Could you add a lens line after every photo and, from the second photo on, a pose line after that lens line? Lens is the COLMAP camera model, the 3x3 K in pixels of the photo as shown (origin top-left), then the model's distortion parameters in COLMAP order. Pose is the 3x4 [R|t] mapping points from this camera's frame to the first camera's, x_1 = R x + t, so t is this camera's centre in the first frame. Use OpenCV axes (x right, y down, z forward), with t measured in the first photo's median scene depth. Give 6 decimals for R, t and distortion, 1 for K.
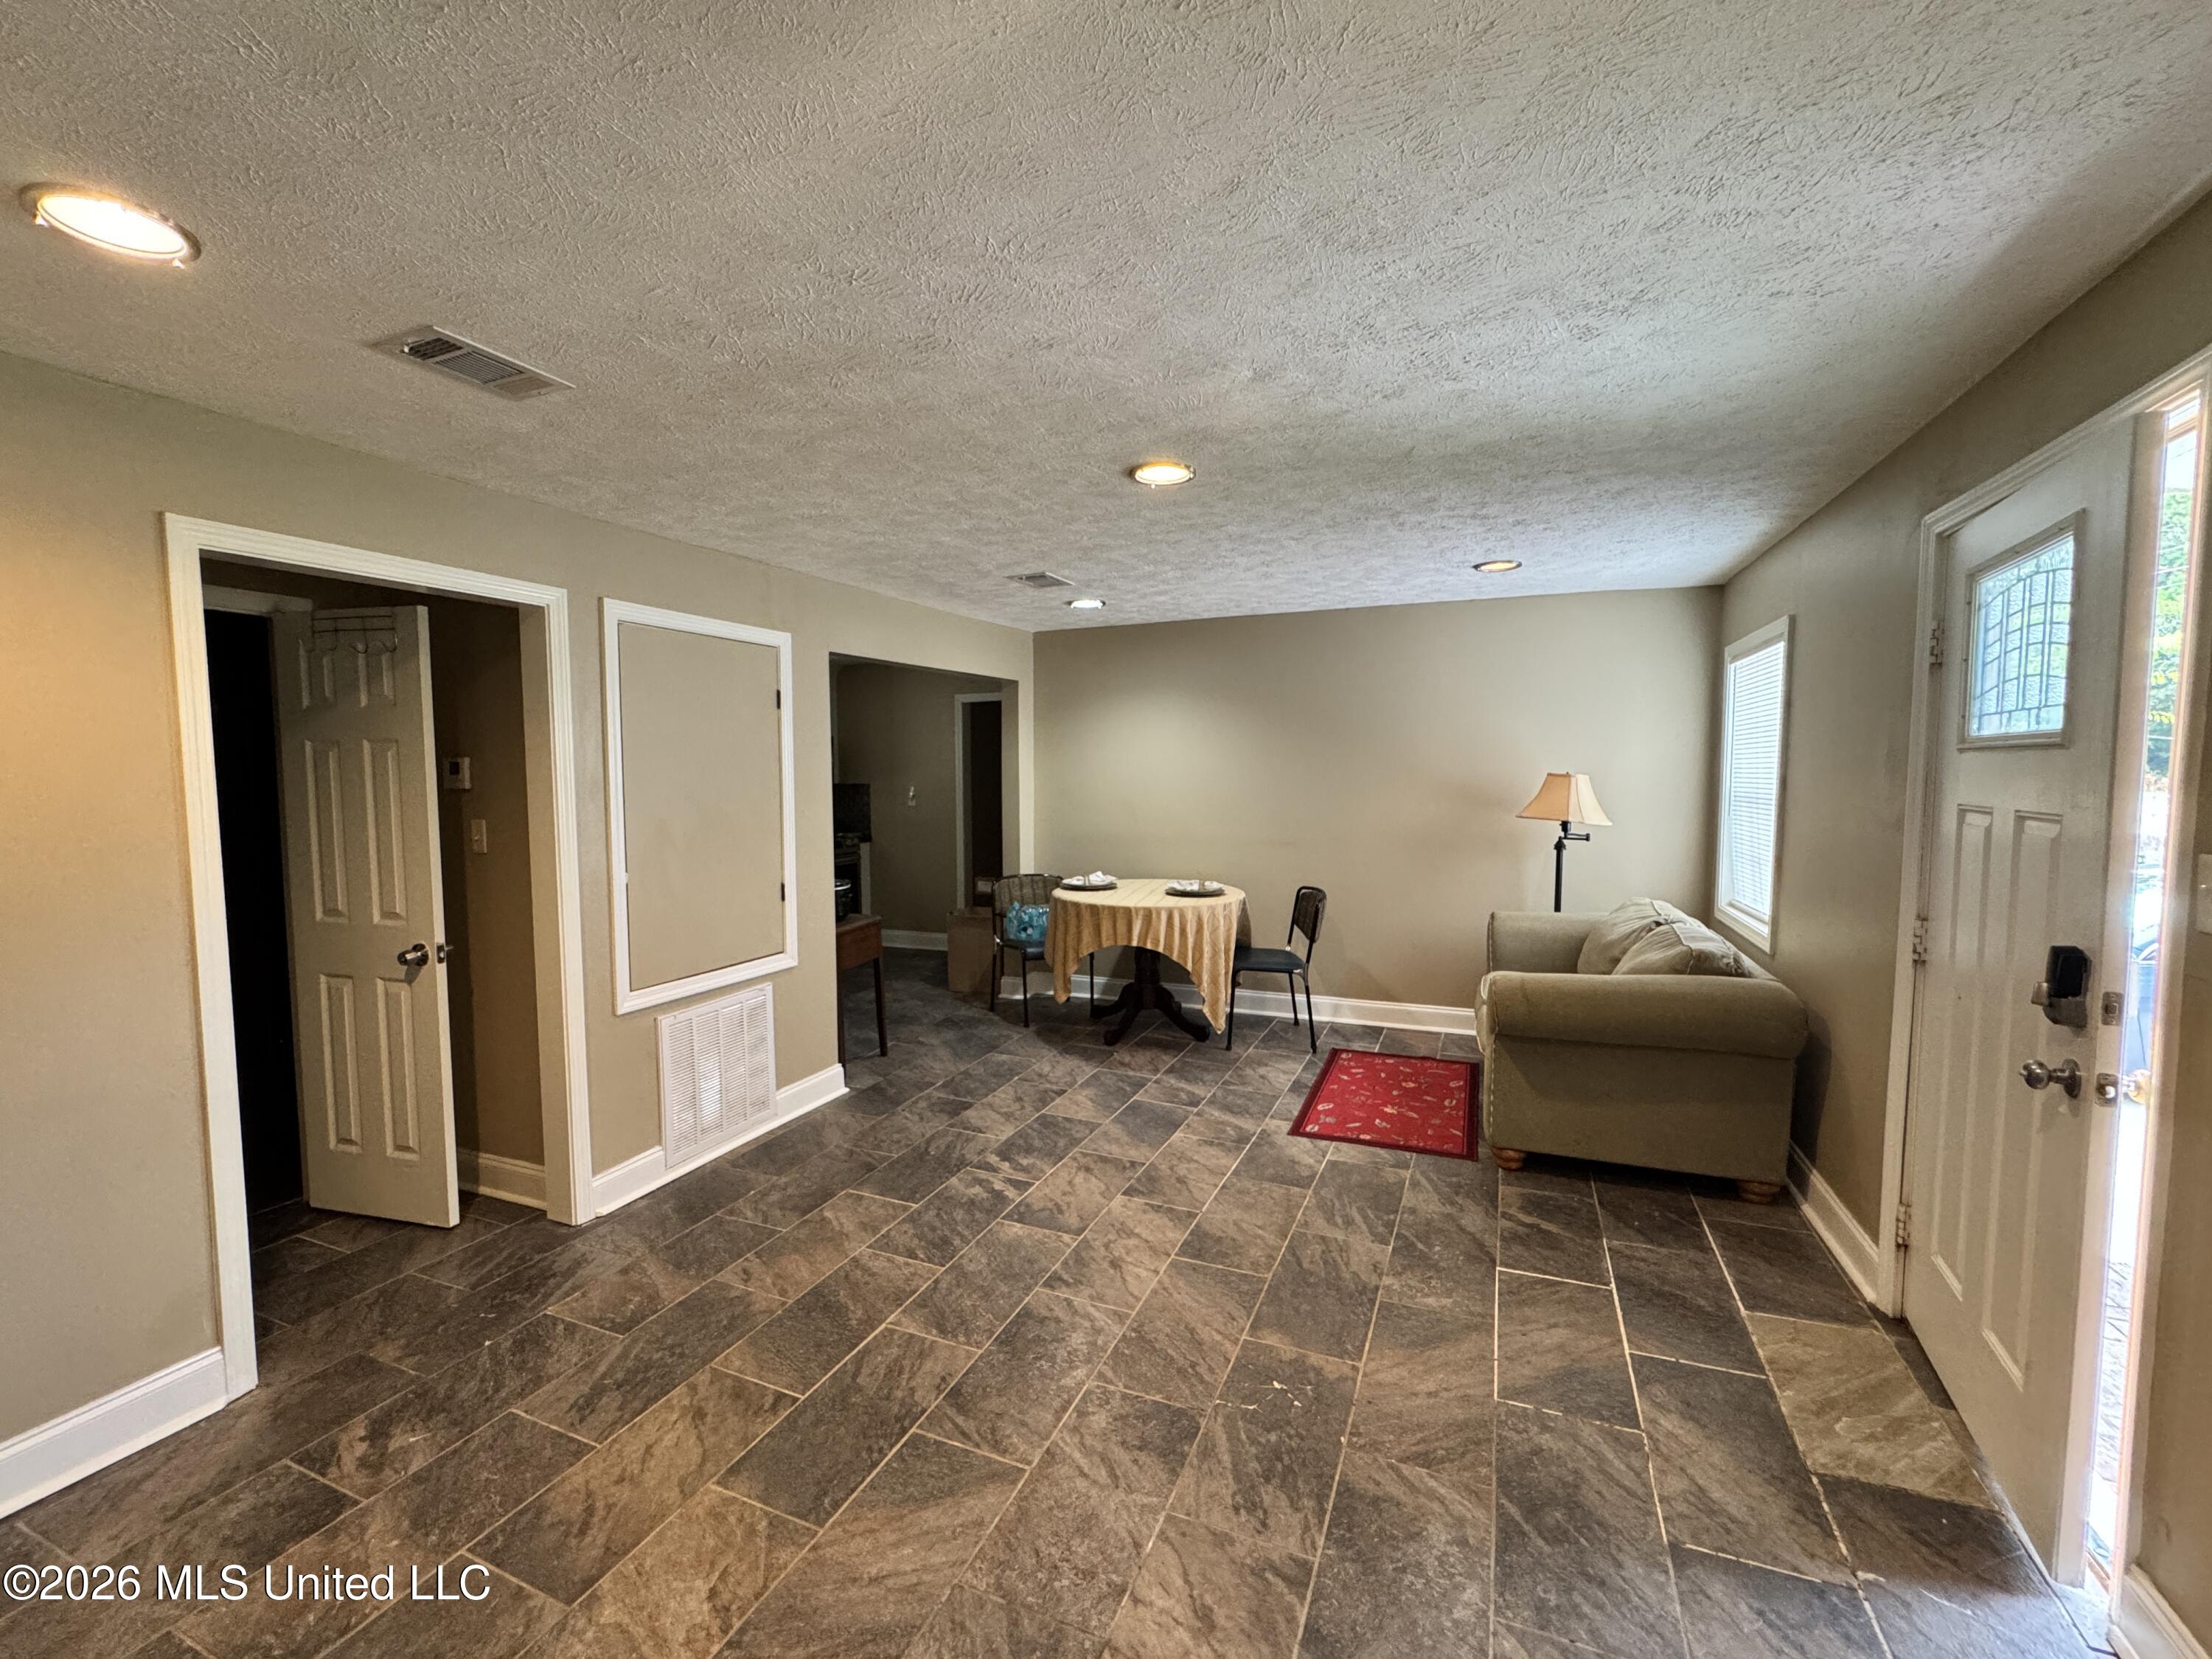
lens RADIAL K [[924.9, 0, 1105.9], [0, 924.9, 834.1], [0, 0, 1]] dist [-0.004521, -0.000106]
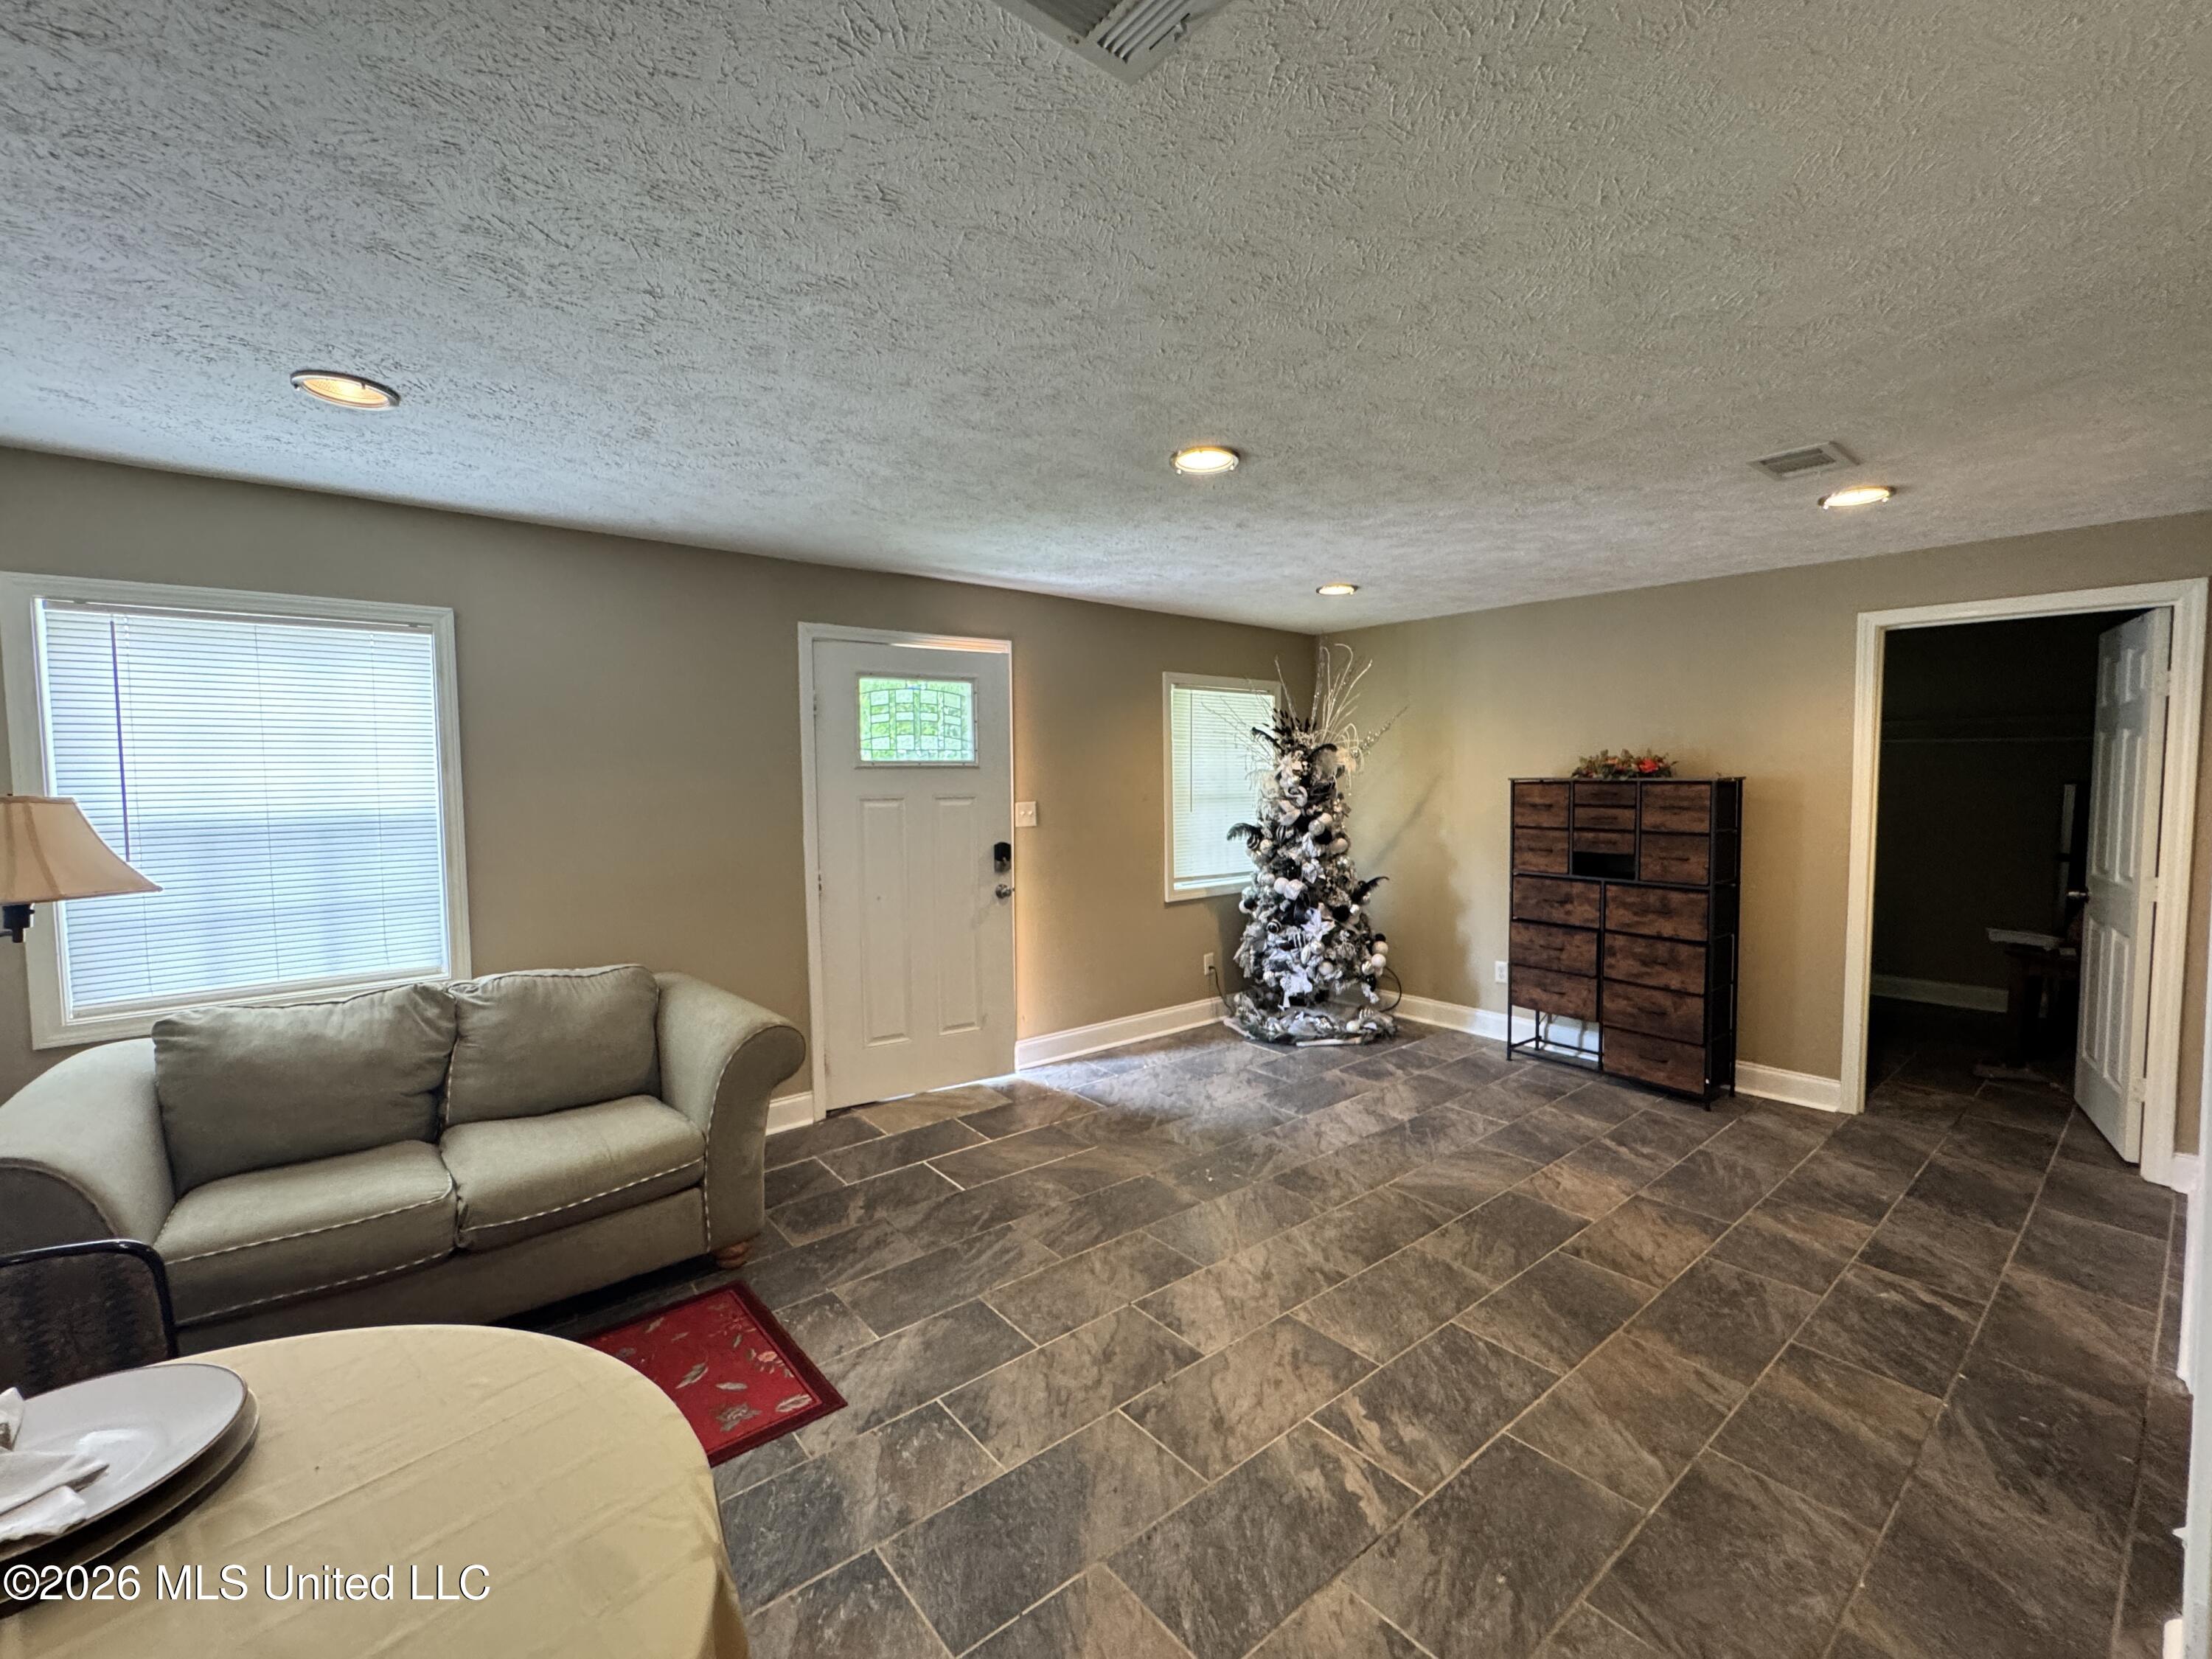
lens RADIAL K [[924.9, 0, 1109.1], [0, 924.9, 826.0], [0, 0, 1]] dist [-0.004521, -0.000106]
pose [[-0.889110, -0.009684, 0.457592, -0.267010], [0.046768, 0.992621, 0.111878, -0.116494], [-0.455299, 0.120872, -0.882096, 1.764100]]
